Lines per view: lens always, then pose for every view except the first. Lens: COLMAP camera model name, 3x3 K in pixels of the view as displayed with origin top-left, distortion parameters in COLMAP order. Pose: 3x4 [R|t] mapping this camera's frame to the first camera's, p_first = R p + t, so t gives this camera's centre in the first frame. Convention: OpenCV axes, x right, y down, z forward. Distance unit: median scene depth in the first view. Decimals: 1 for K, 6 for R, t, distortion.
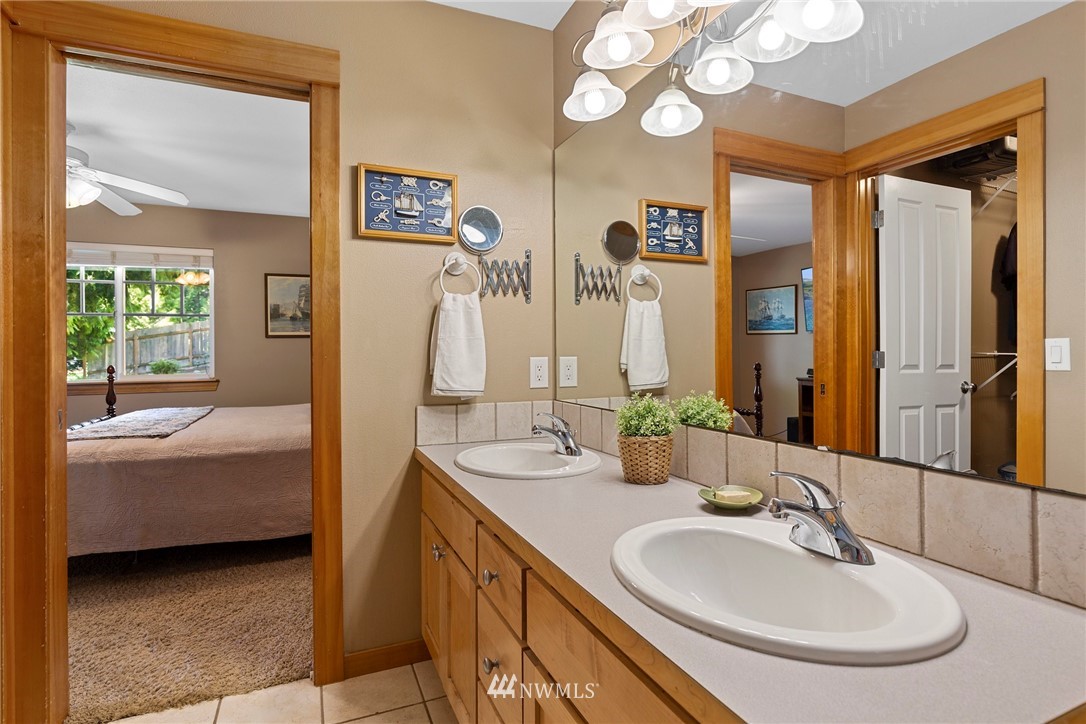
lens RADIAL K [[559.5, 0, 547.3], [0, 559.5, 352.0], [0, 0, 1]] dist [-0.000714, 0.001901]
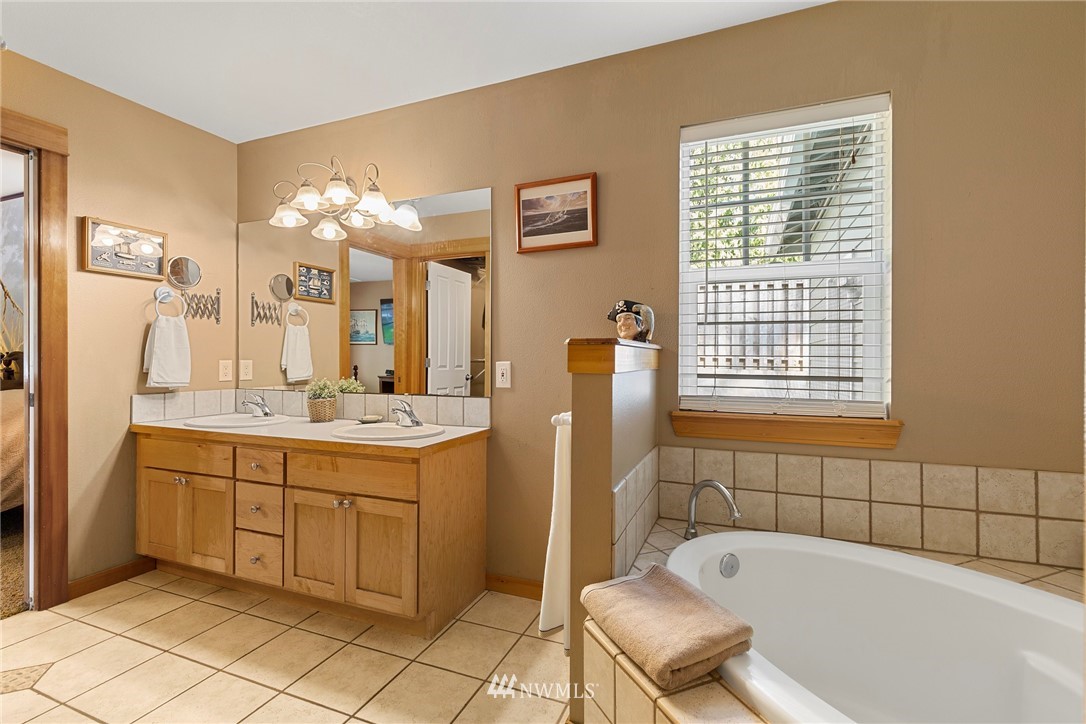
lens RADIAL K [[497.3, 0, 547.1], [0, 497.3, 356.1], [0, 0, 1]] dist [0.000620, -0.000144]
pose [[0.721690, 0.010161, 0.692142, -0.304299], [-0.007497, 0.999948, -0.006862, 0.000317], [-0.692176, -0.000237, 0.721729, -0.539520]]
